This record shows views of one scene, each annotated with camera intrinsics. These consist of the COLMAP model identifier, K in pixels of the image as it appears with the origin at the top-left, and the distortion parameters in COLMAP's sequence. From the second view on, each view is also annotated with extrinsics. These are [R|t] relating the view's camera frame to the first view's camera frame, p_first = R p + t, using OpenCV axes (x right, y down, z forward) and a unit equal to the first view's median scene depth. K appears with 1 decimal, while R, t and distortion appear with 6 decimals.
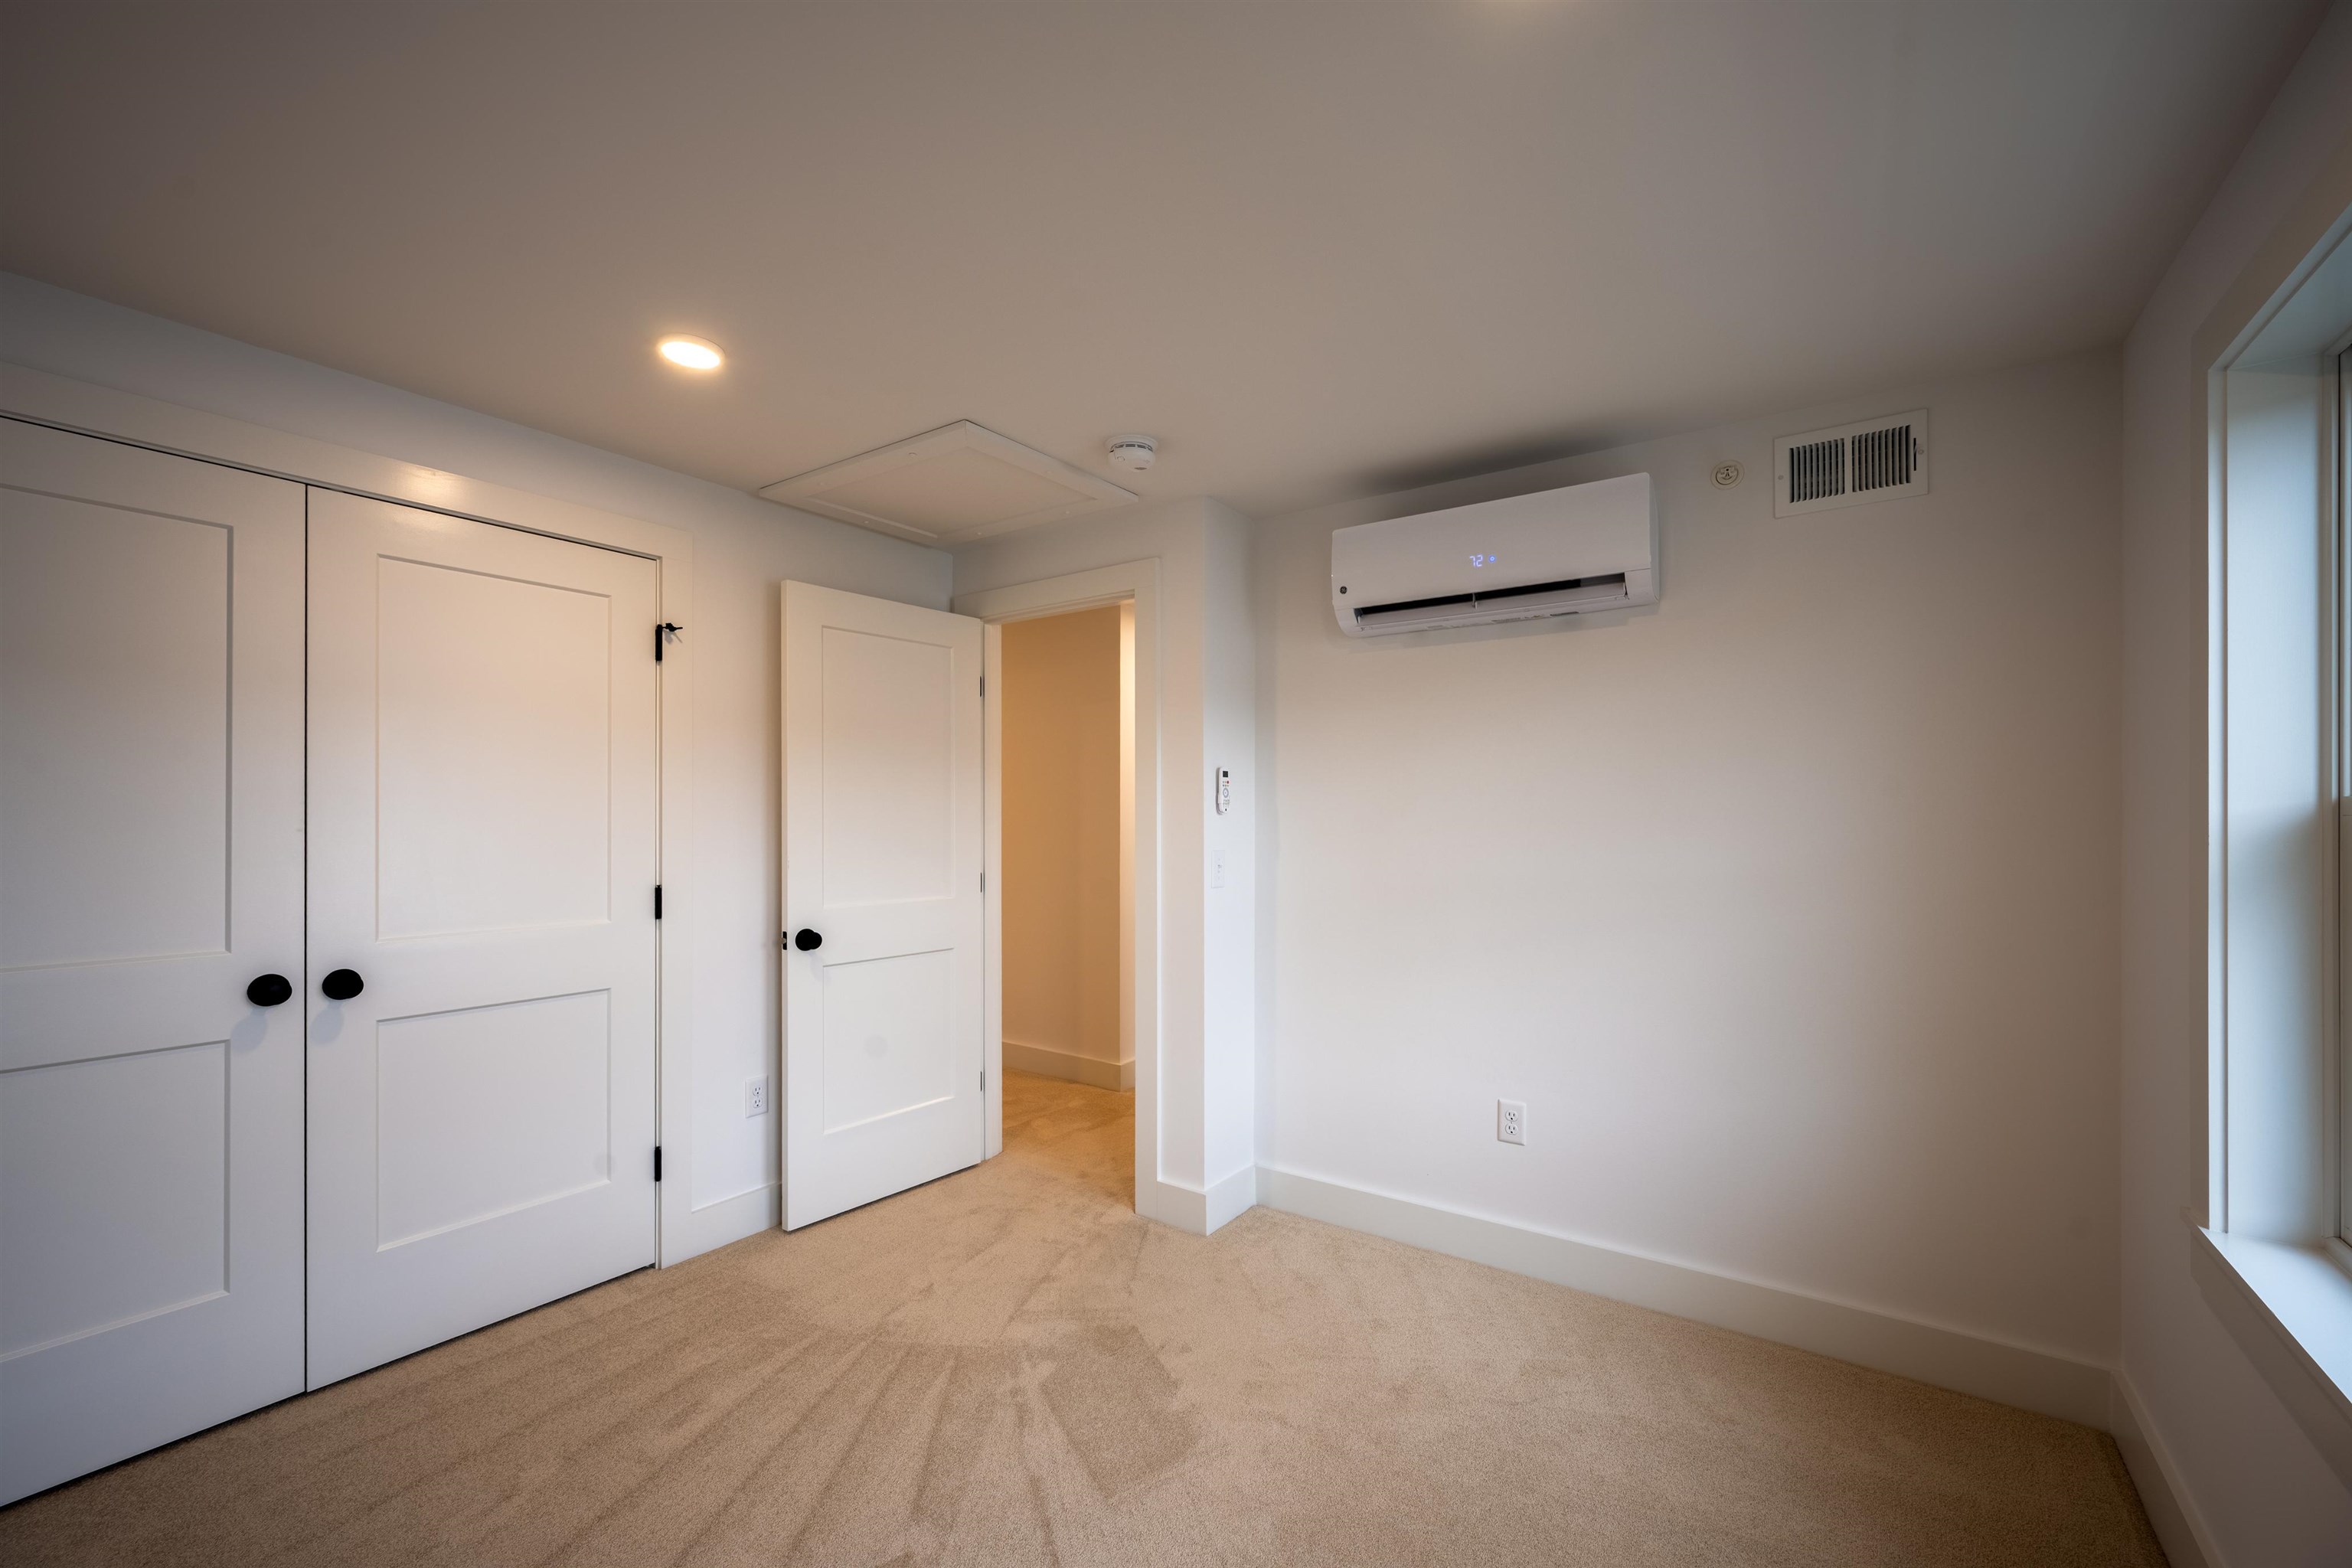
lens RADIAL K [[963.6, 0, 1153.8], [0, 963.6, 815.2], [0, 0, 1]] dist [-0.017051, -0.000157]
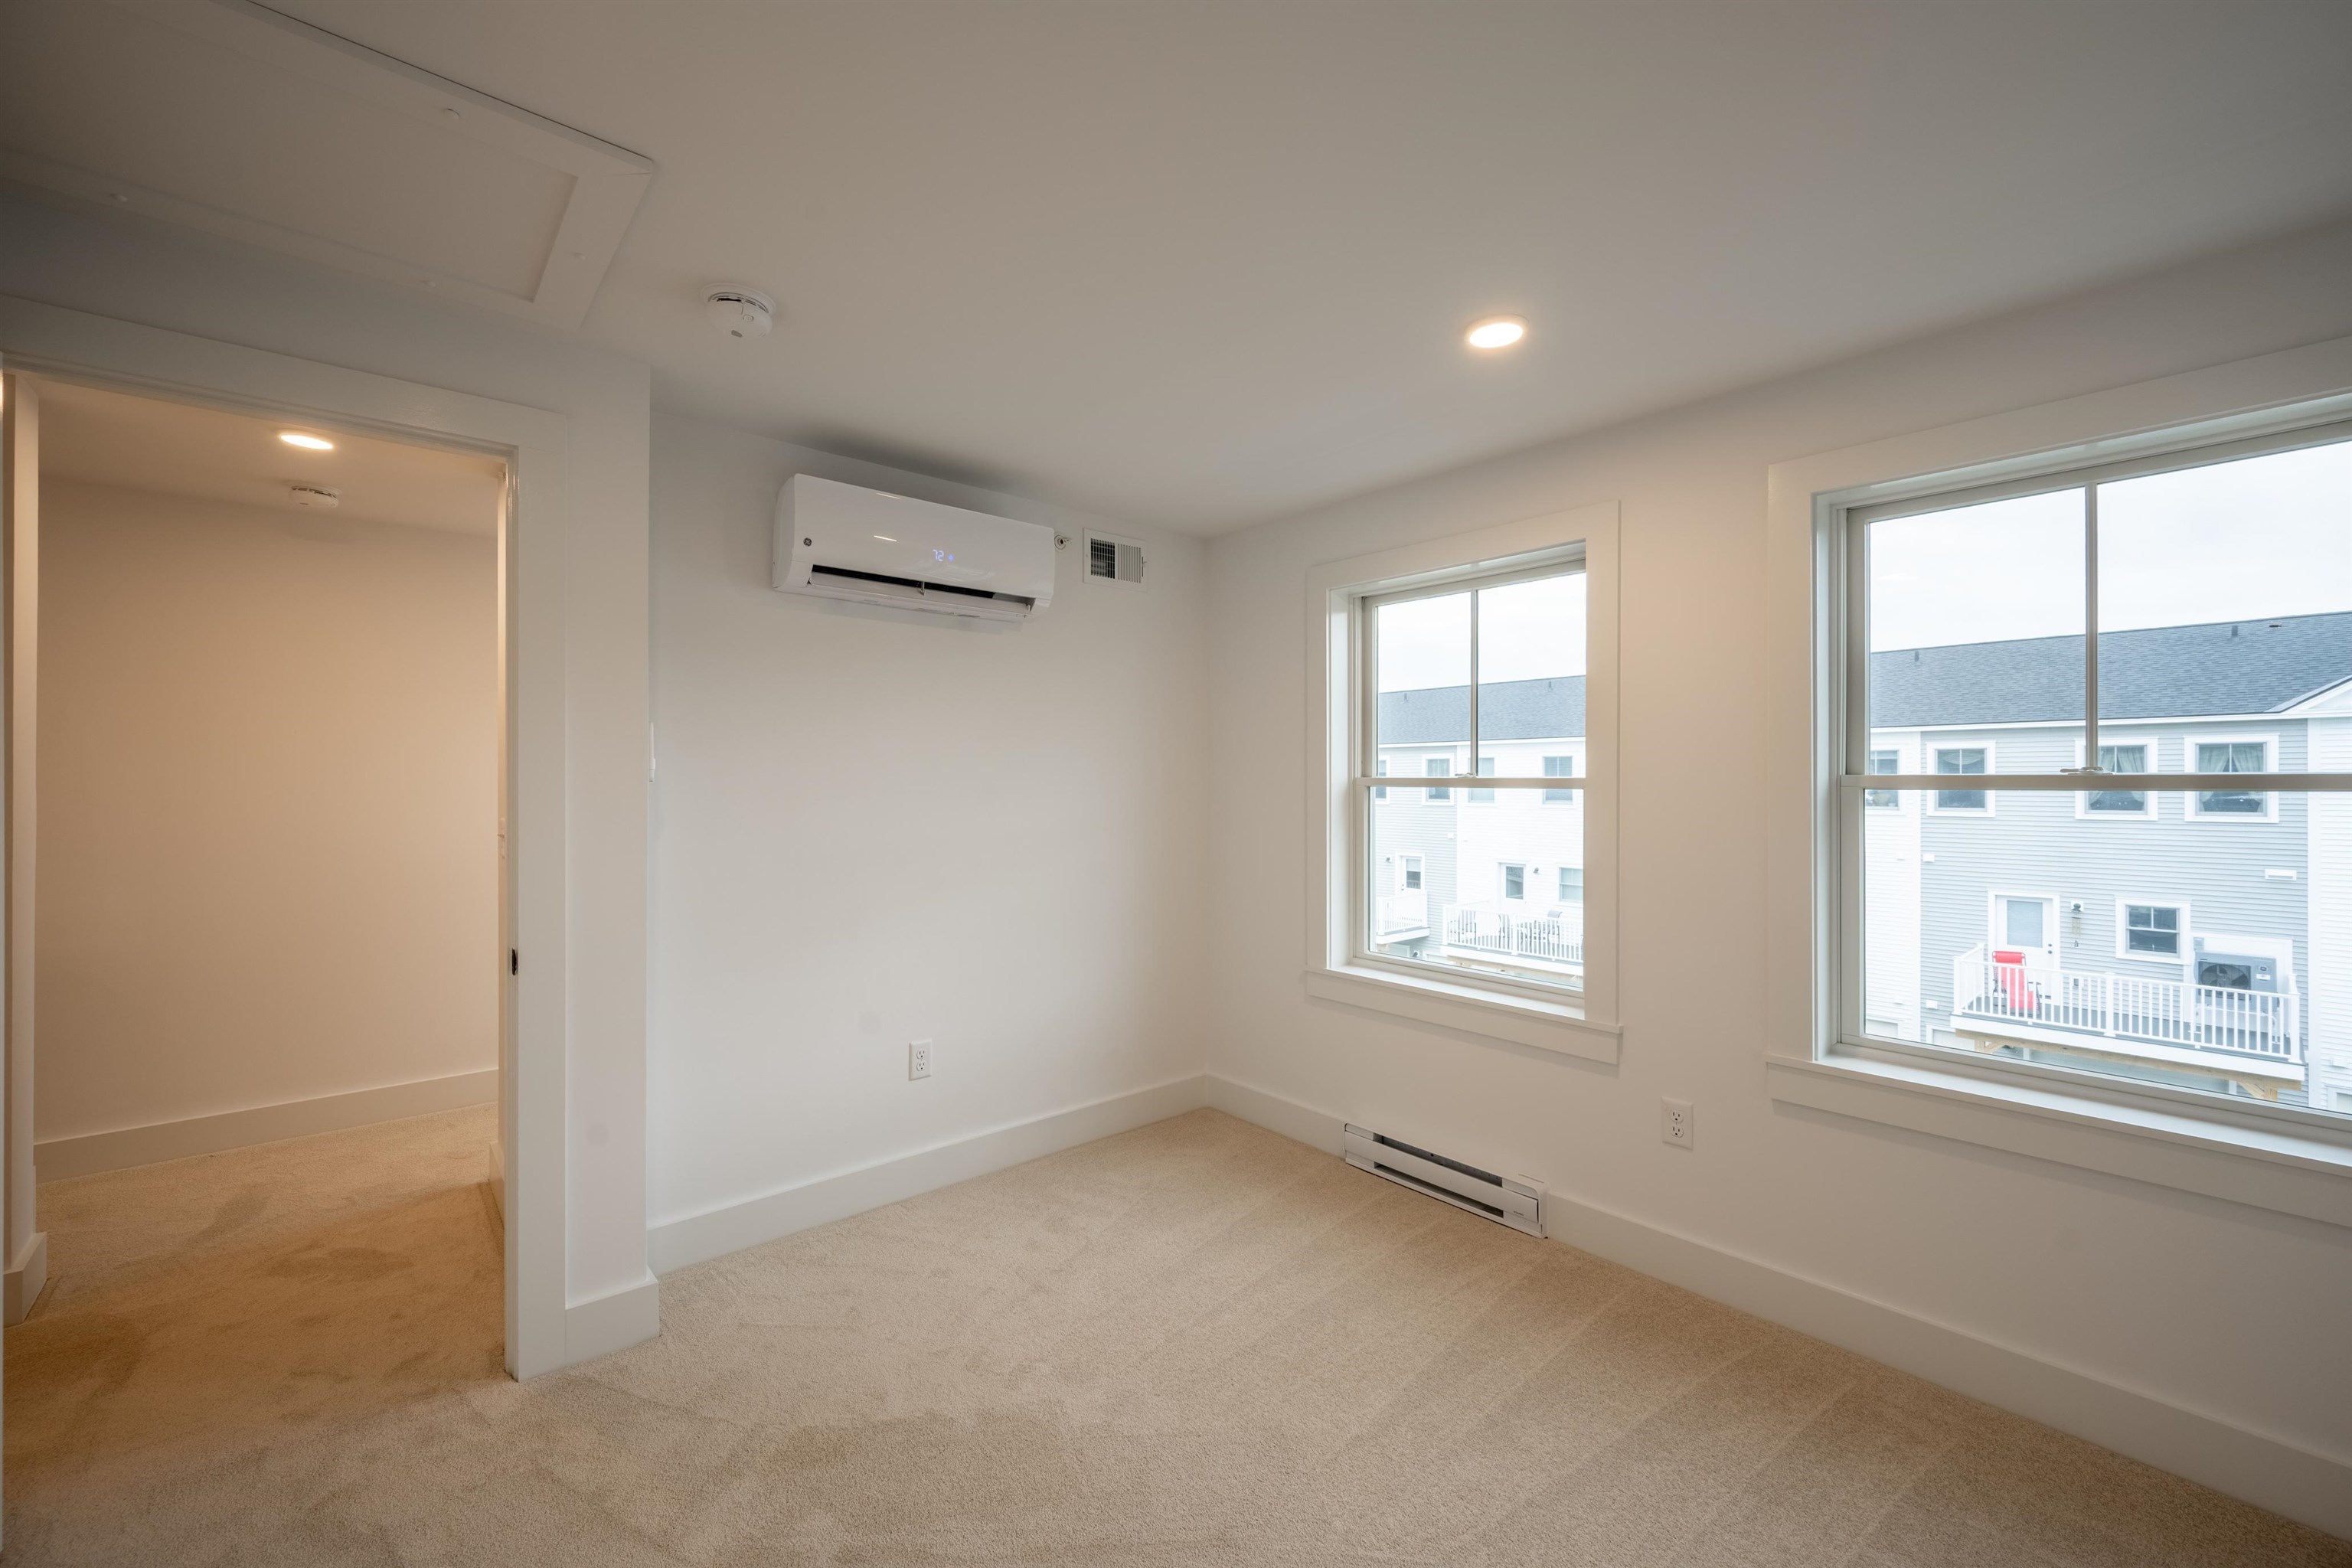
lens RADIAL K [[934.6, 0, 1197.3], [0, 934.6, 785.2], [0, 0, 1]] dist [-0.003929, -0.000312]
pose [[0.209685, 0.000204, 0.977769, -0.623042], [0.000121, 1.000000, -0.000234, 0.001087], [-0.977769, 0.000167, 0.209685, 0.457792]]
